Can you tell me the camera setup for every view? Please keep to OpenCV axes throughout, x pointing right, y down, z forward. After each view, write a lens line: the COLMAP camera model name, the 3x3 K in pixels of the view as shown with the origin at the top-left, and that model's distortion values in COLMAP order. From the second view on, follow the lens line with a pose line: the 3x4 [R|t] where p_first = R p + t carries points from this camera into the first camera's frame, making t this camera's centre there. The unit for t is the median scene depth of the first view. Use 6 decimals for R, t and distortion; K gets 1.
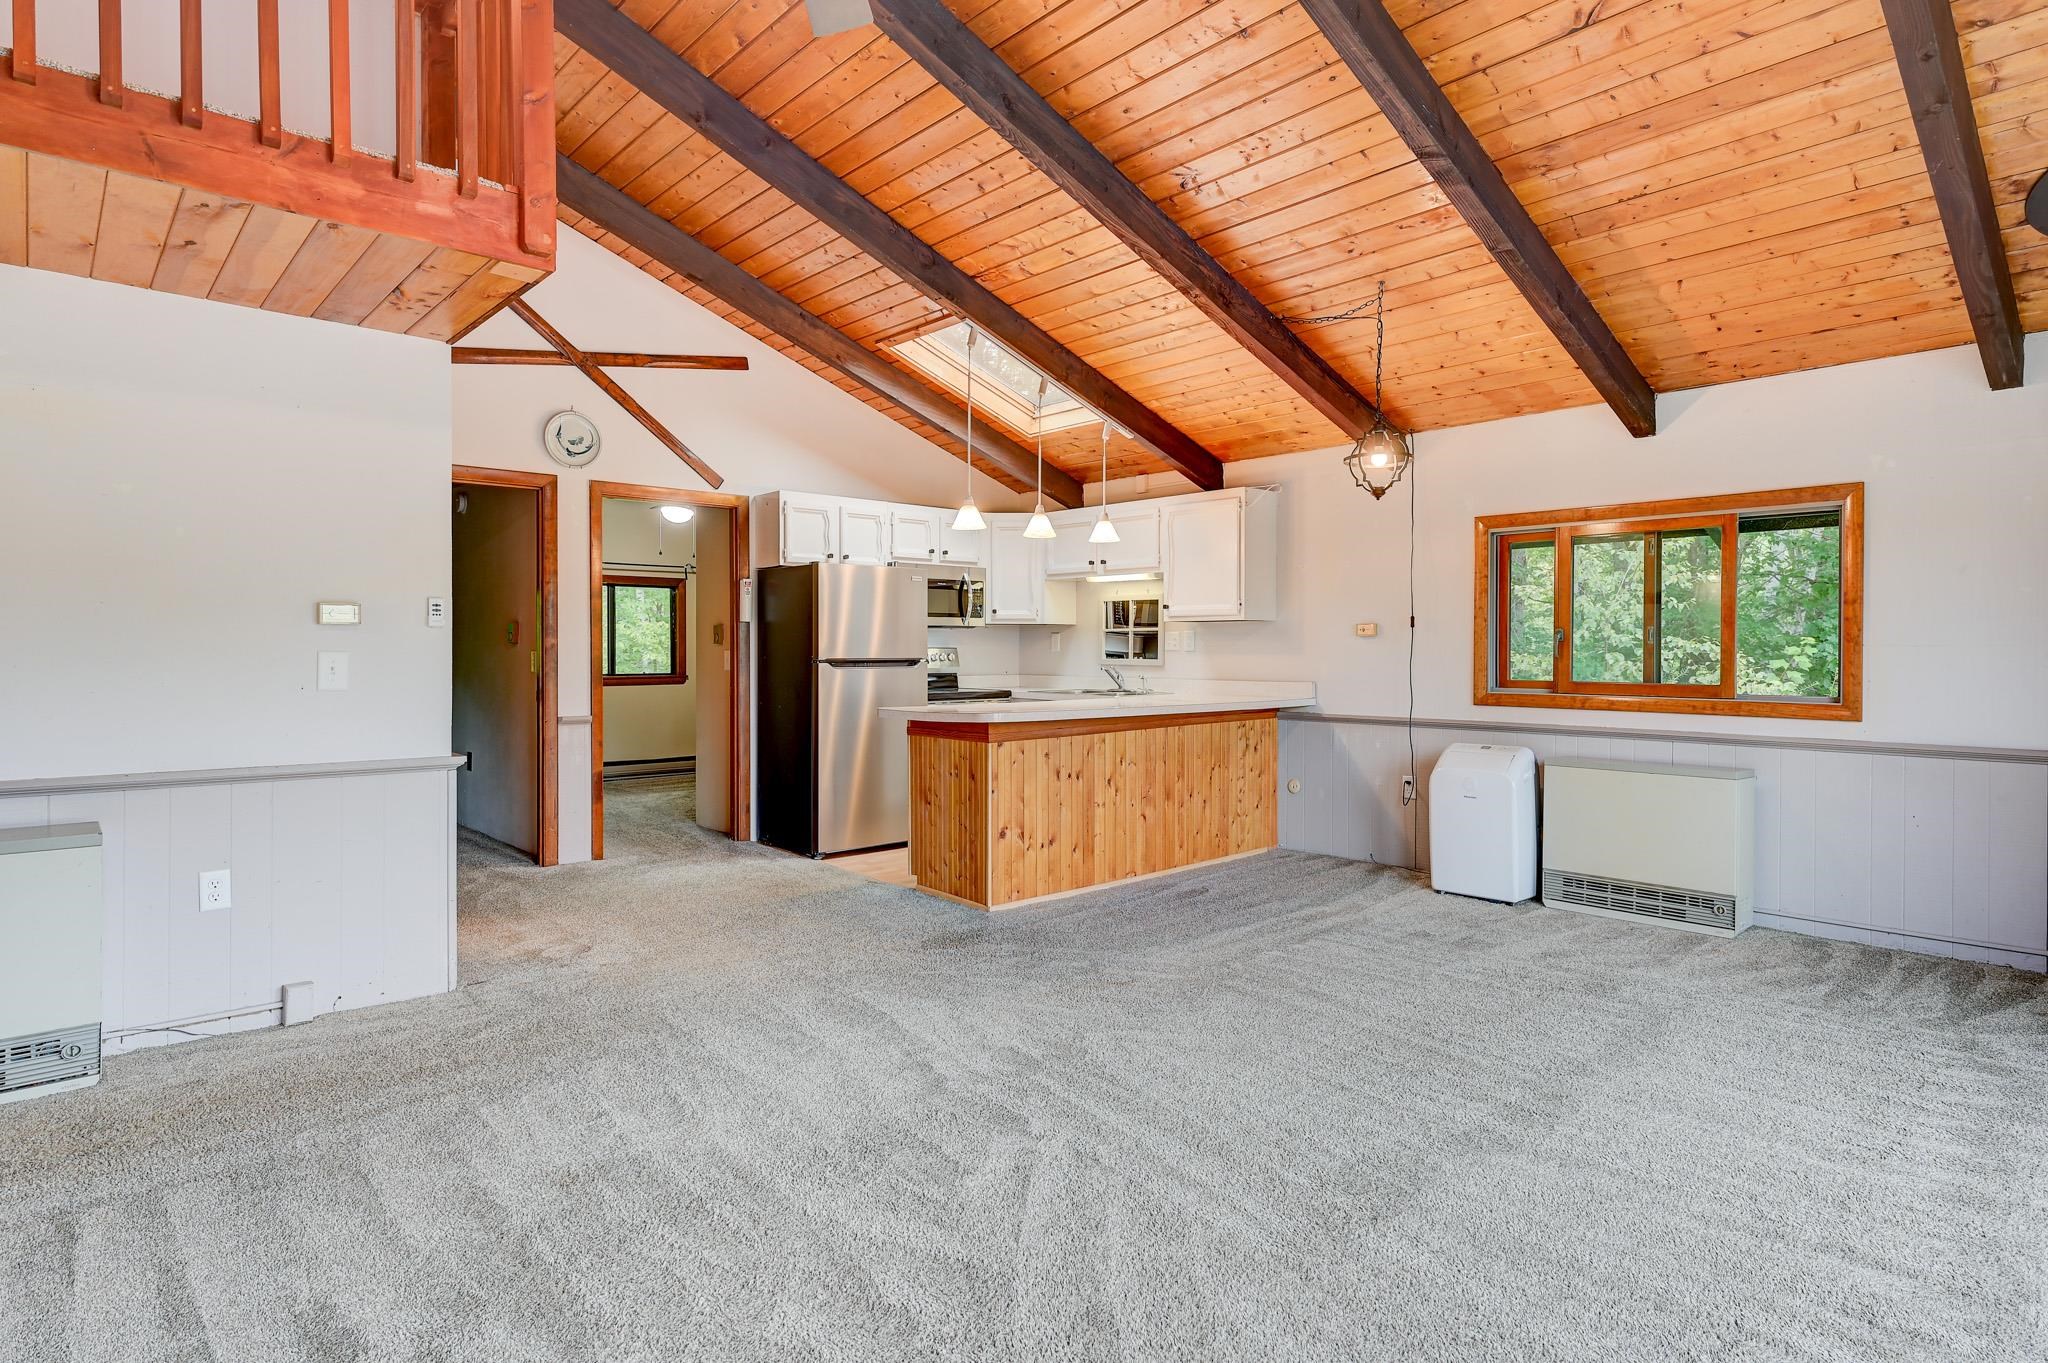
lens RADIAL K [[1073.0, 0, 1028.3], [0, 1073.0, 664.0], [0, 0, 1]] dist [0.004782, 0.008691]
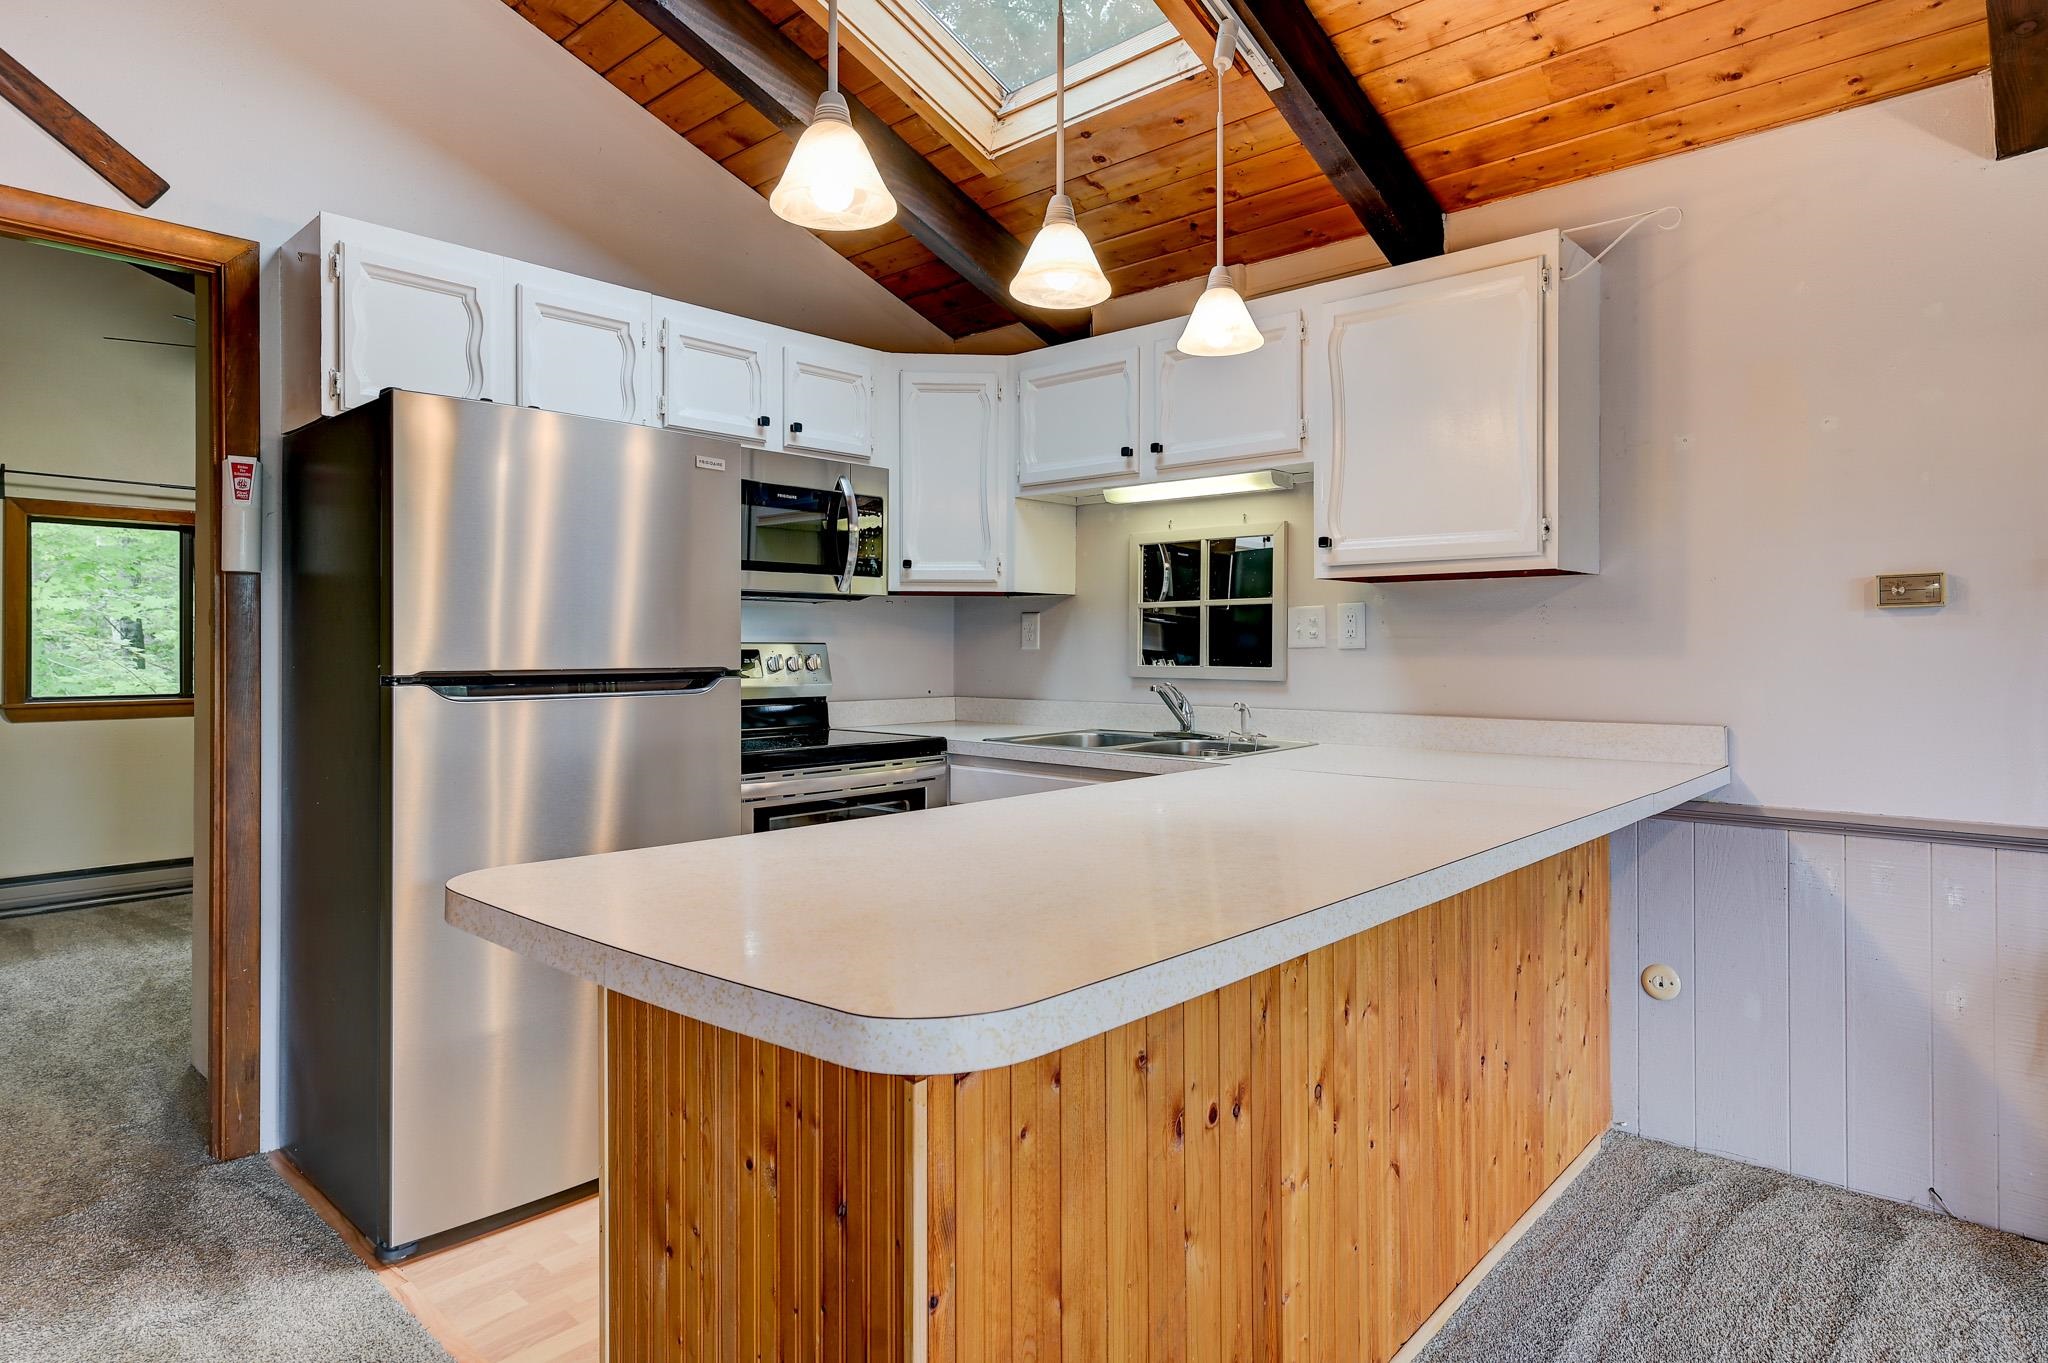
lens RADIAL K [[1136.7, 0, 1055.3], [0, 1136.7, 643.4], [0, 0, 1]] dist [0.013885, 0.000217]
pose [[0.993790, -0.000854, 0.111270, -0.025405], [0.002829, 0.999841, -0.017596, -0.006626], [-0.111237, 0.017801, 0.993634, 0.567894]]
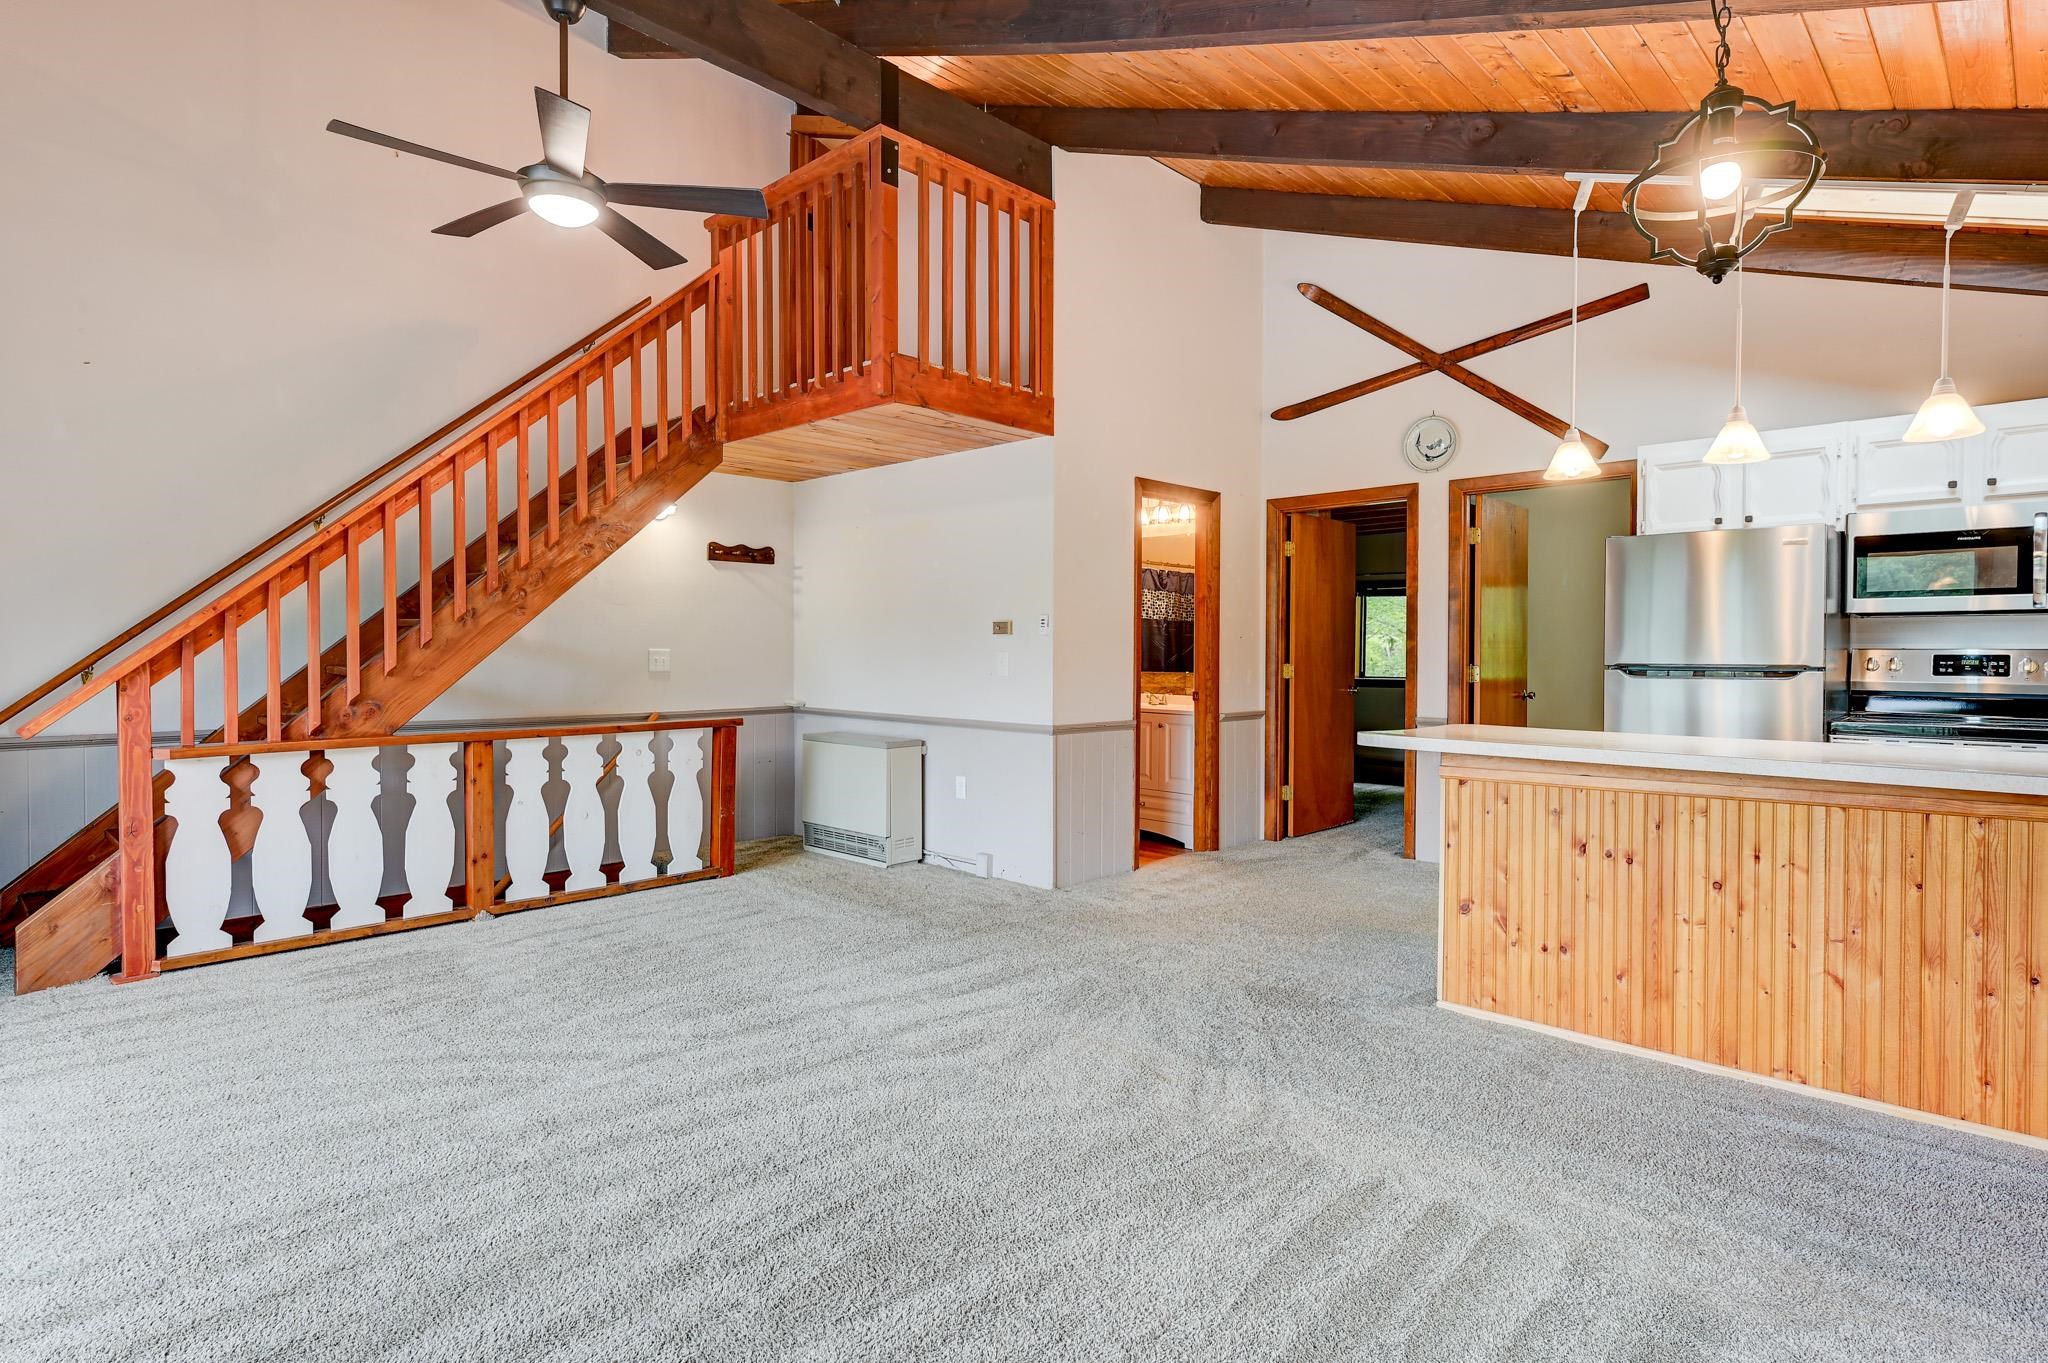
lens RADIAL K [[1073.0, 0, 1028.3], [0, 1073.0, 664.0], [0, 0, 1]] dist [0.004782, 0.008691]
pose [[0.078188, 0.010727, -0.996881, 0.496667], [-0.016365, 0.999821, 0.009475, -0.004663], [0.996804, 0.015573, 0.078349, 0.485932]]
